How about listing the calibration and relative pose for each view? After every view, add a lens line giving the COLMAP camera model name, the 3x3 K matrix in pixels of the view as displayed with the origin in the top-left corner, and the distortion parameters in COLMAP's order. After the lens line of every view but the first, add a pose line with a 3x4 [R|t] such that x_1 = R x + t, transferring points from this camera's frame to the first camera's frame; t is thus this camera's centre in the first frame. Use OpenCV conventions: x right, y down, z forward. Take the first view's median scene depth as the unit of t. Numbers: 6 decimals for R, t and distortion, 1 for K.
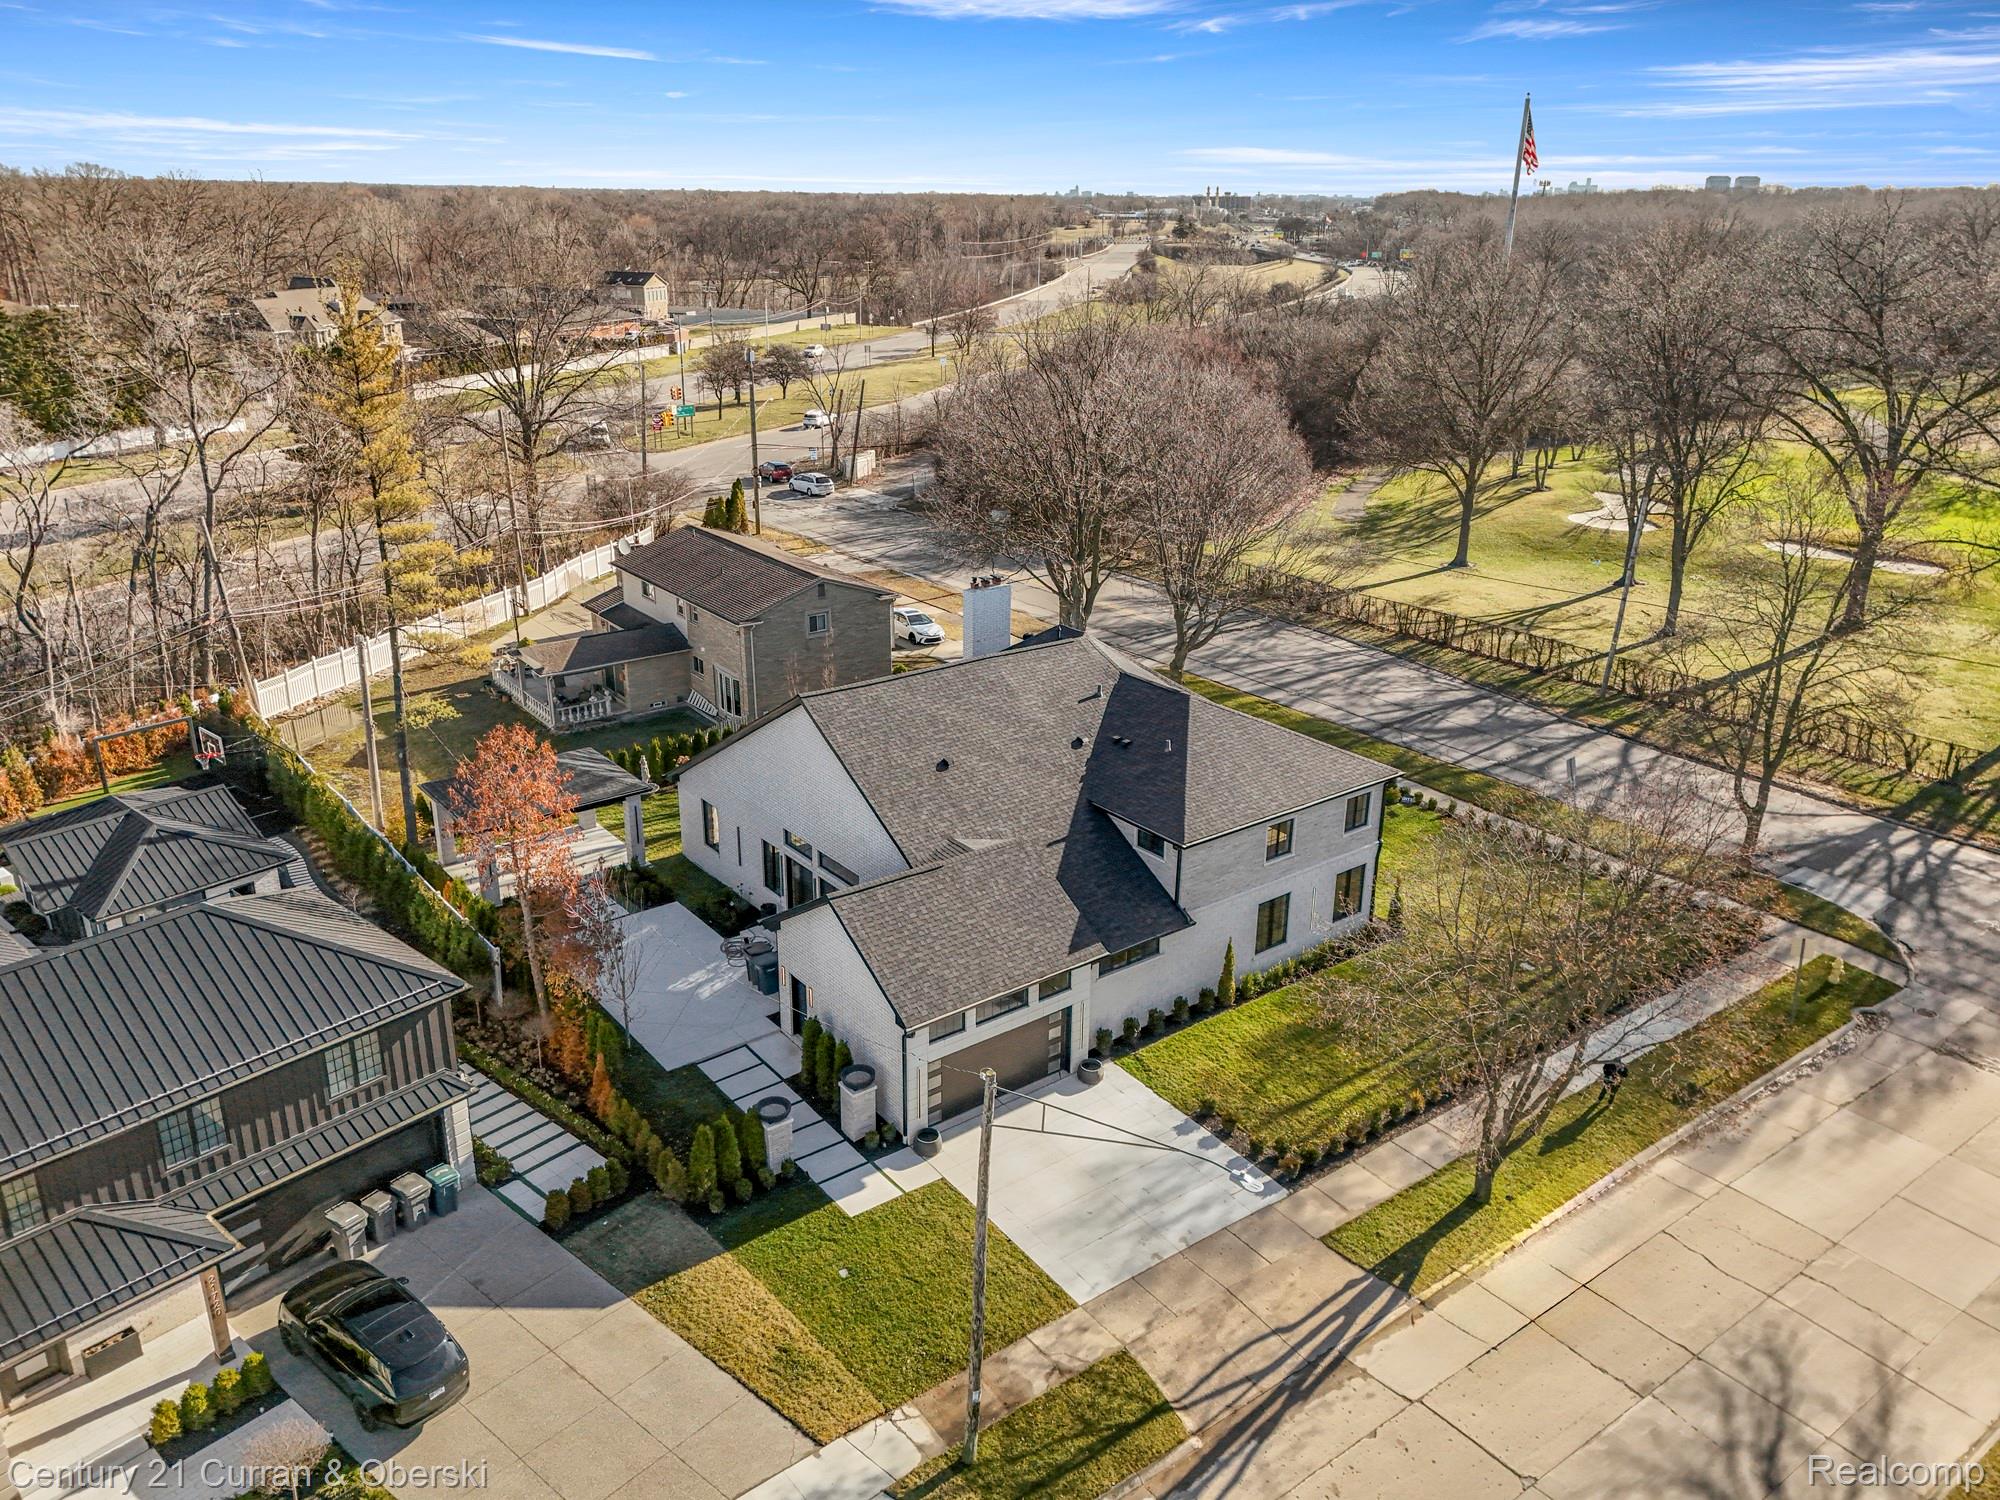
lens RADIAL K [[1465.2, 0, 1000.0], [0, 1465.2, 750.0], [0, 0, 1]] dist [0.060794, -0.001166]
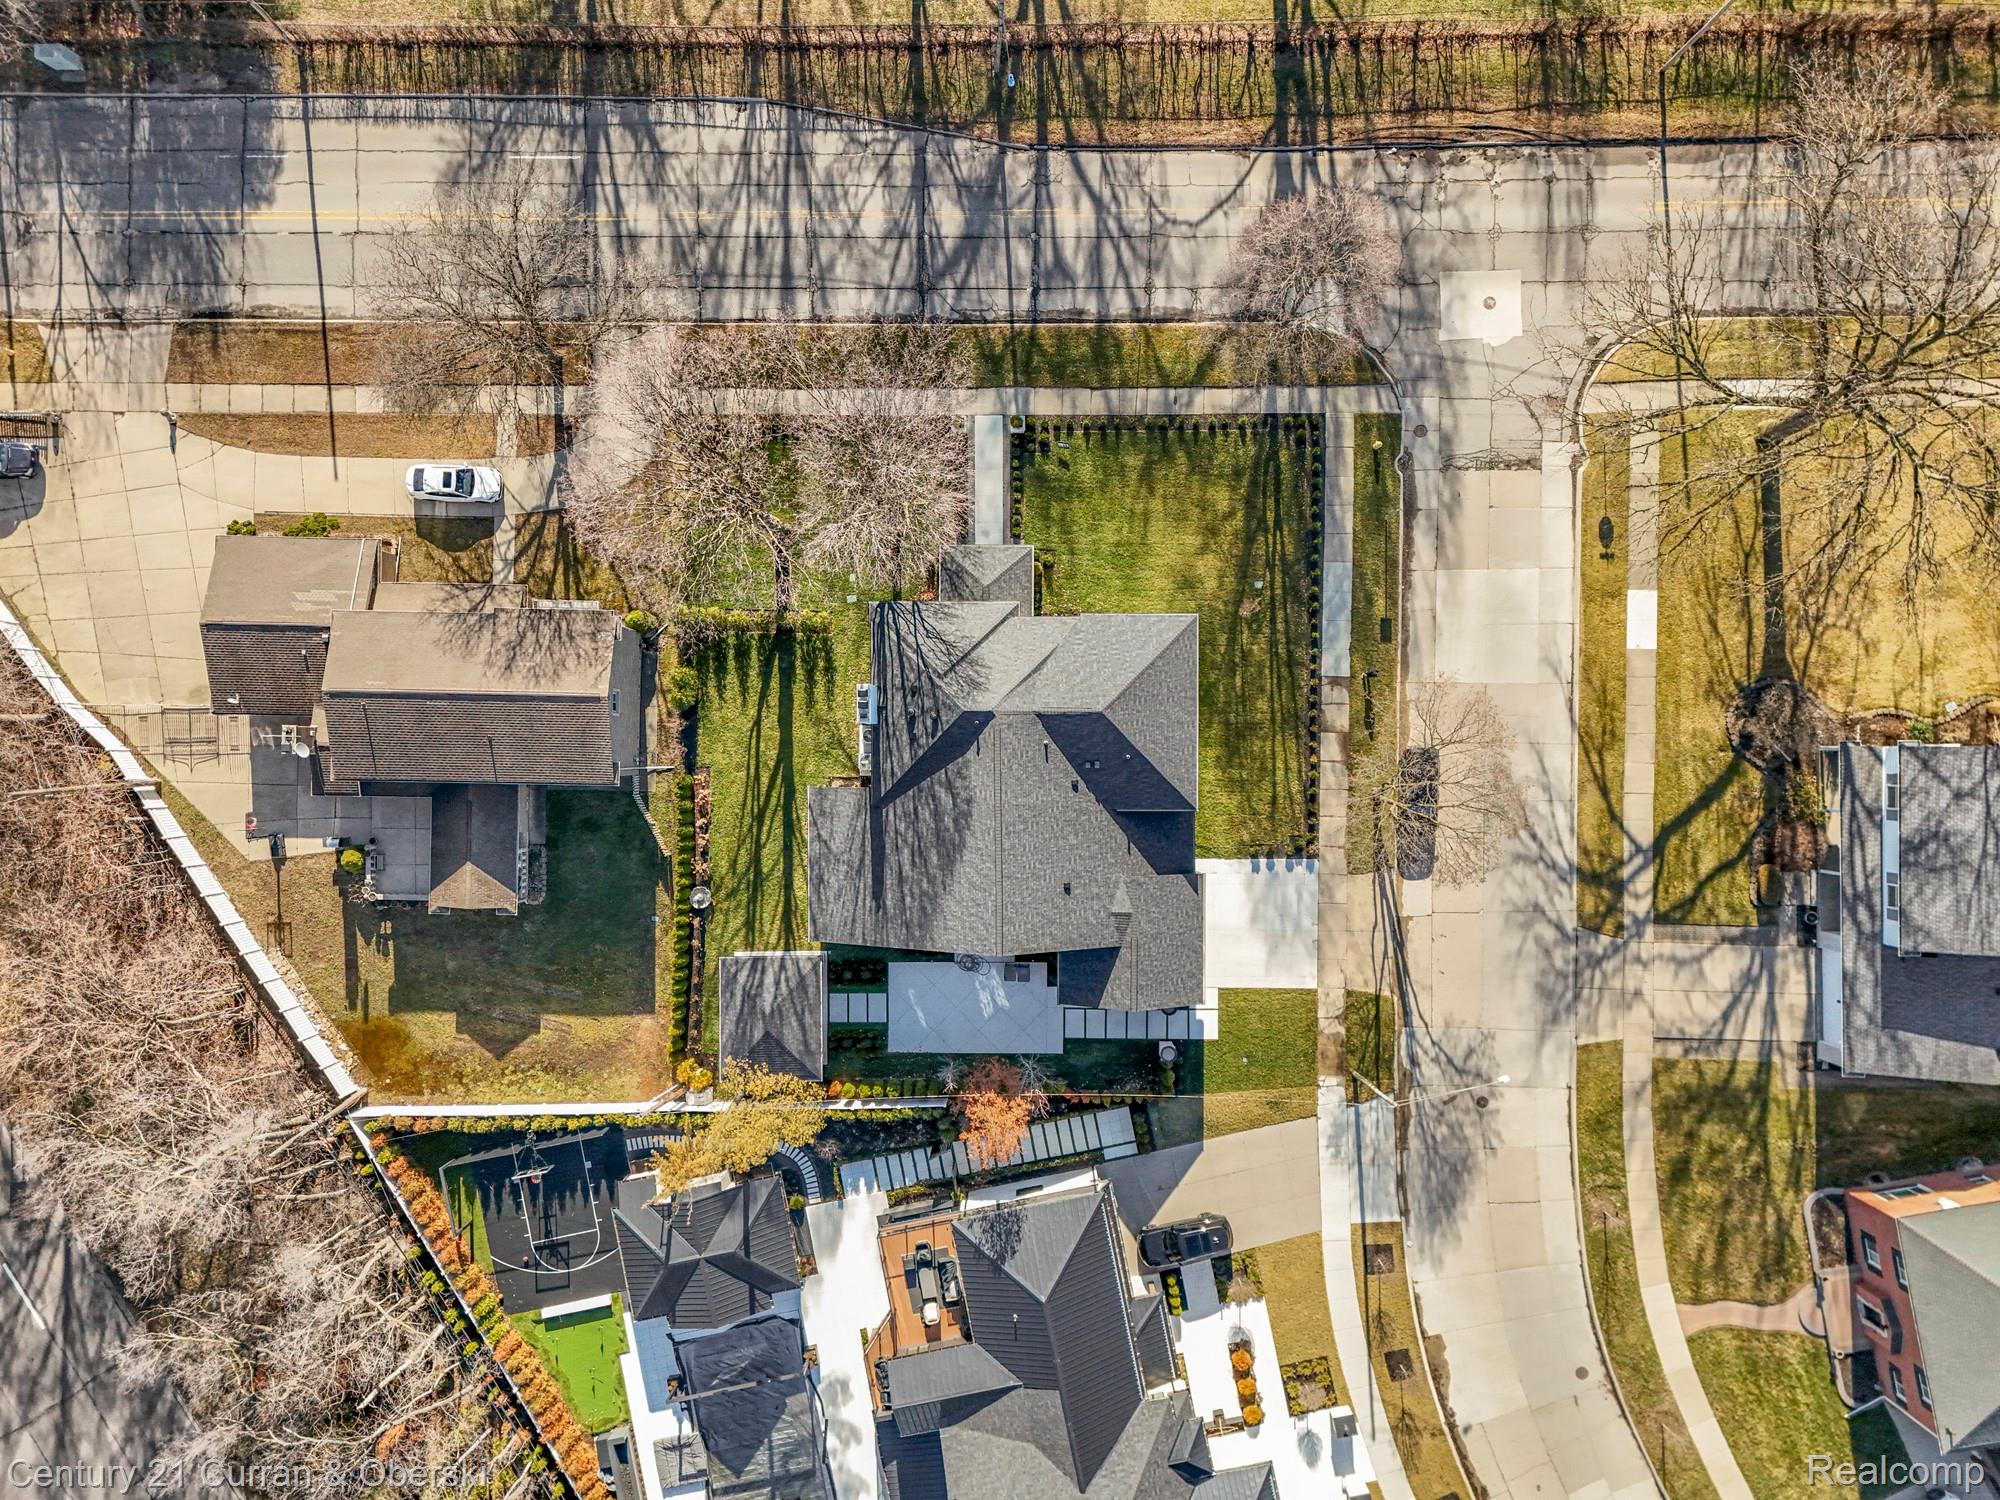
lens RADIAL K [[1432.1, 0, 1000.0], [0, 1432.1, 750.0], [0, 0, 1]] dist [0.047380, -0.001129]
pose [[0.610667, -0.791519, -0.024147, 0.075292], [0.306163, 0.207868, 0.929007, -1.486139], [-0.730308, -0.574707, 0.369272, 0.548523]]
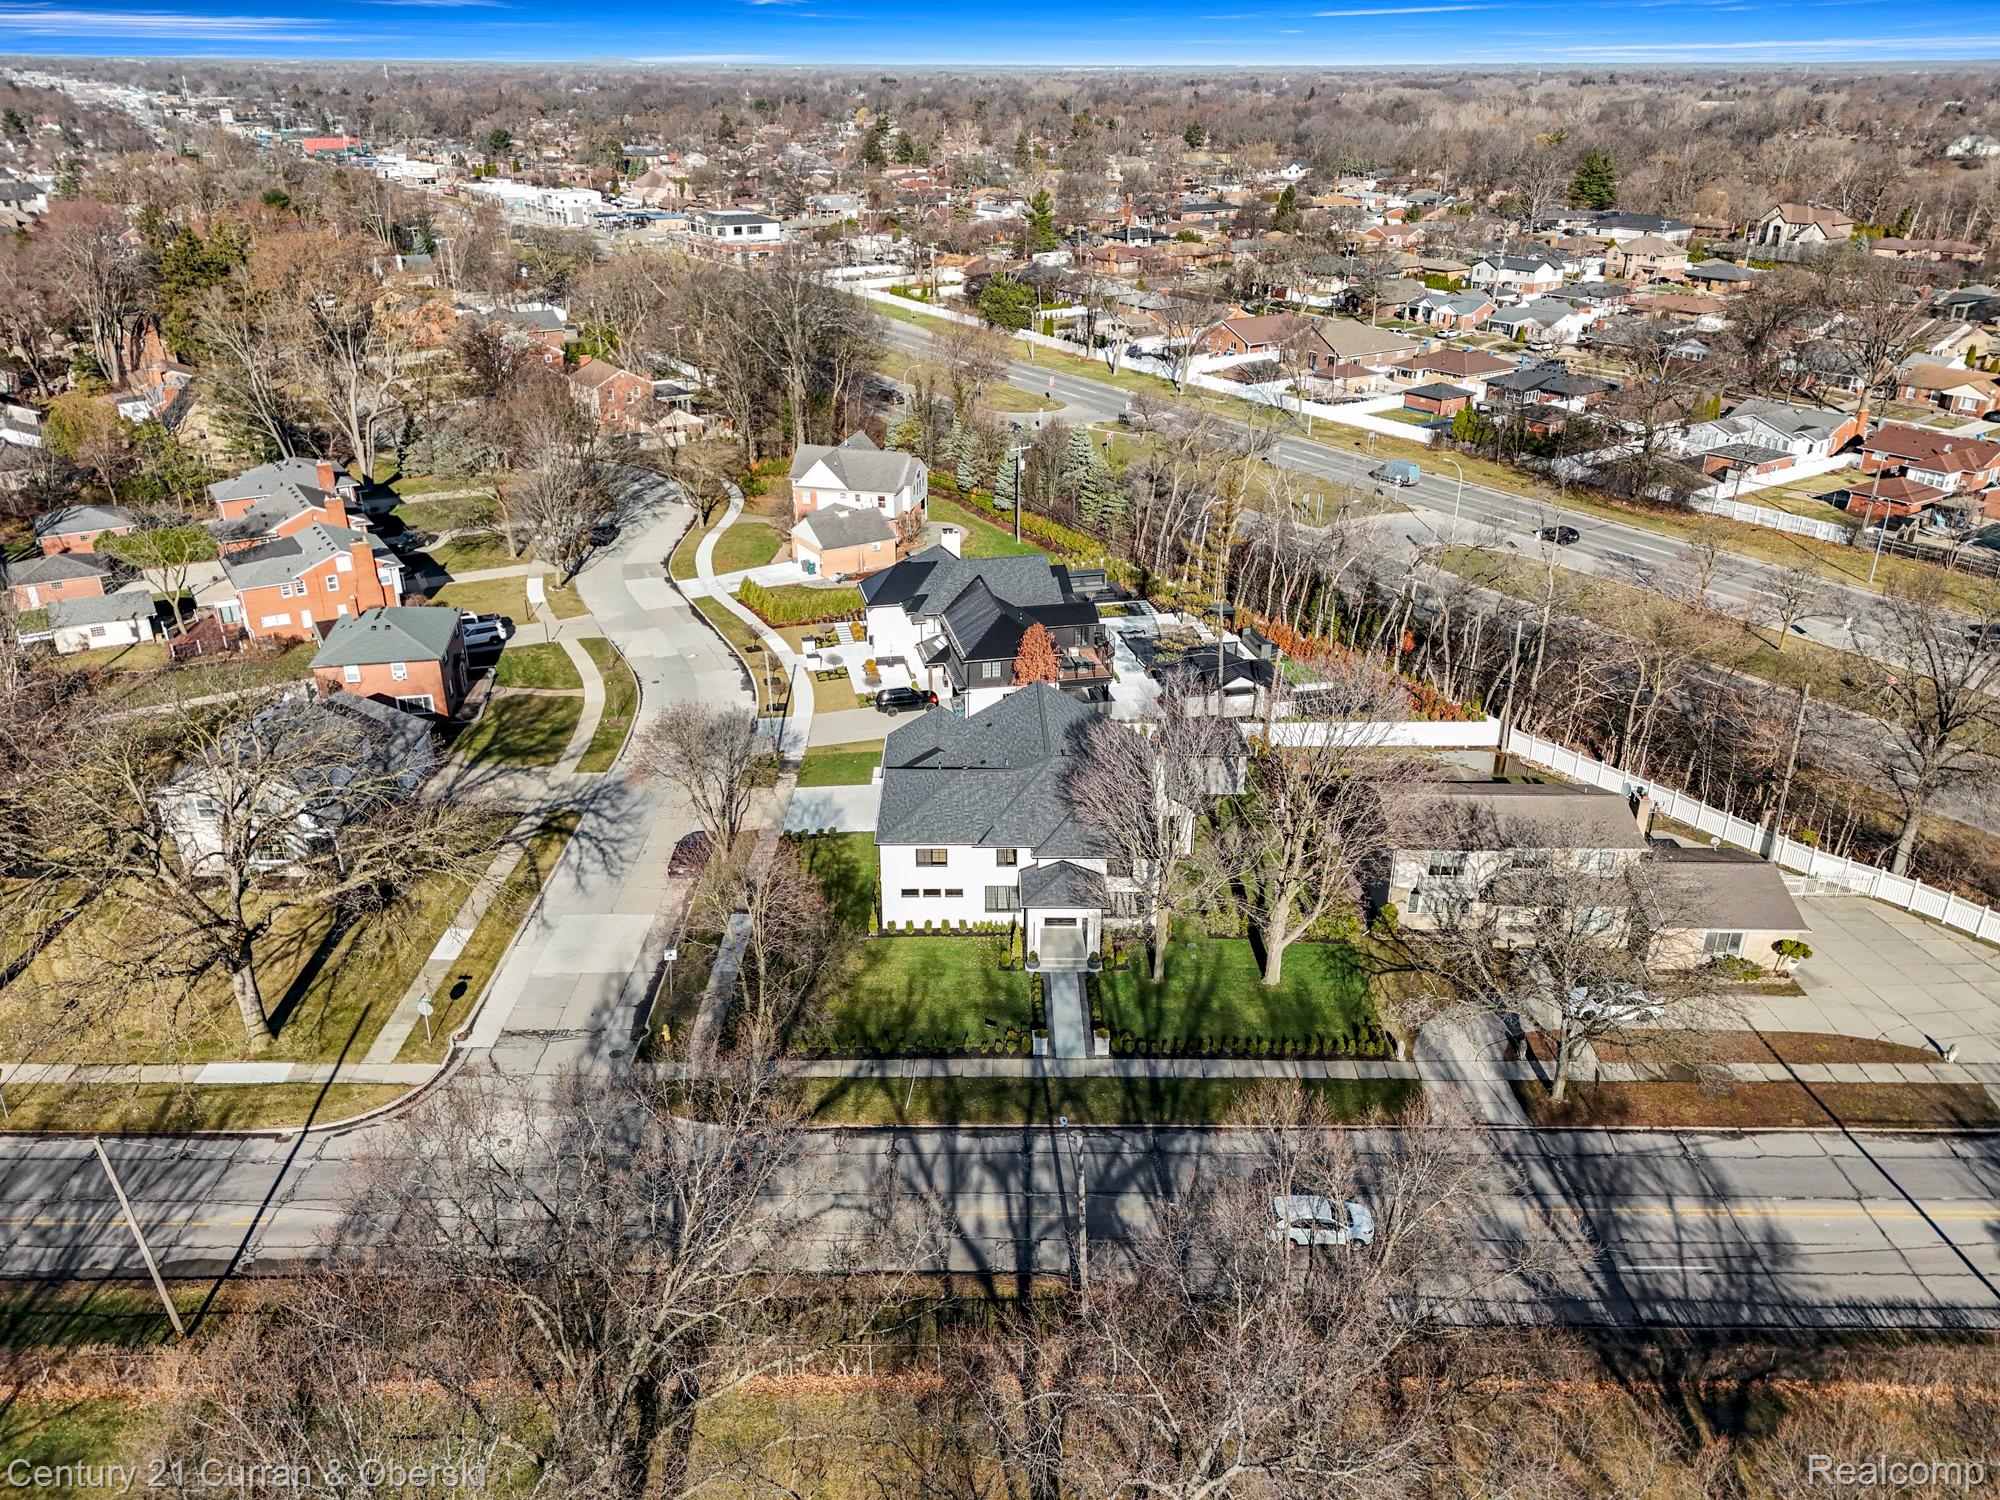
lens RADIAL K [[1461.3, 0, 1002.4], [0, 1461.3, 748.2], [0, 0, 1]] dist [0.038468, -0.003346]
pose [[-0.601965, 0.319121, -0.731984, 1.480453], [-0.293824, 0.763841, 0.574643, -1.159847], [0.742500, 0.560989, -0.366040, 1.770551]]
